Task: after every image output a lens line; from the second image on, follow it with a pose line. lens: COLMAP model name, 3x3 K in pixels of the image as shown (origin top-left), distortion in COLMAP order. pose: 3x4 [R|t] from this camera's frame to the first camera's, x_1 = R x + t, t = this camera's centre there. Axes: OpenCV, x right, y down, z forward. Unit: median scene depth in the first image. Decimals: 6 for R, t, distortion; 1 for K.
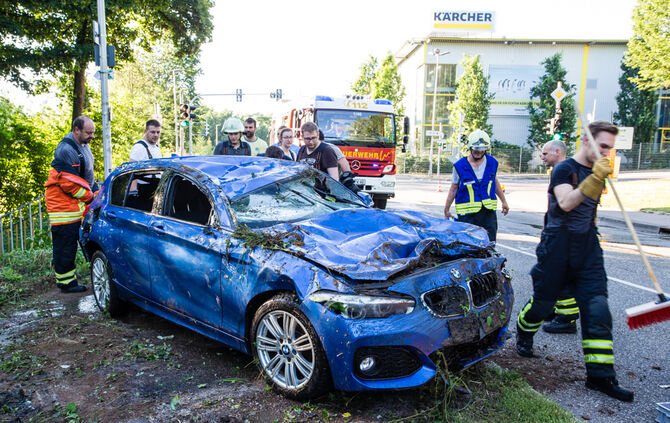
lens RADIAL K [[584.7, 0, 330.9], [0, 584.7, 209.5], [0, 0, 1]] dist [0.004506, 0.003044]
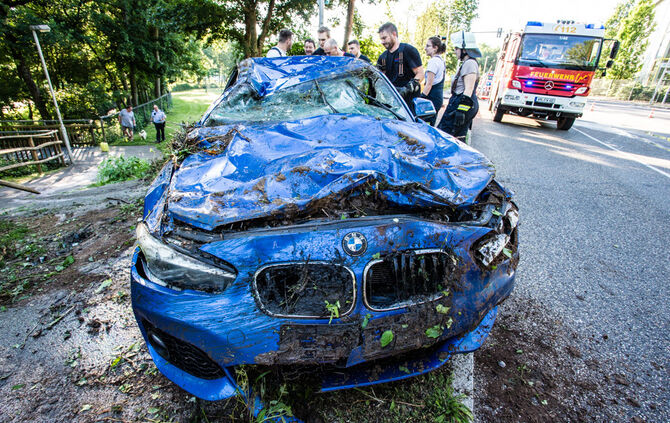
lens RADIAL K [[338.9, 0, 334.7], [0, 338.9, 214.2], [0, 0, 1]] dist [-0.018514, 0.004643]
pose [[0.836218, 0.241095, -0.492557, 0.075886], [-0.087552, 0.945348, 0.314088, -0.004951], [0.541363, -0.219521, 0.811626, 0.152482]]
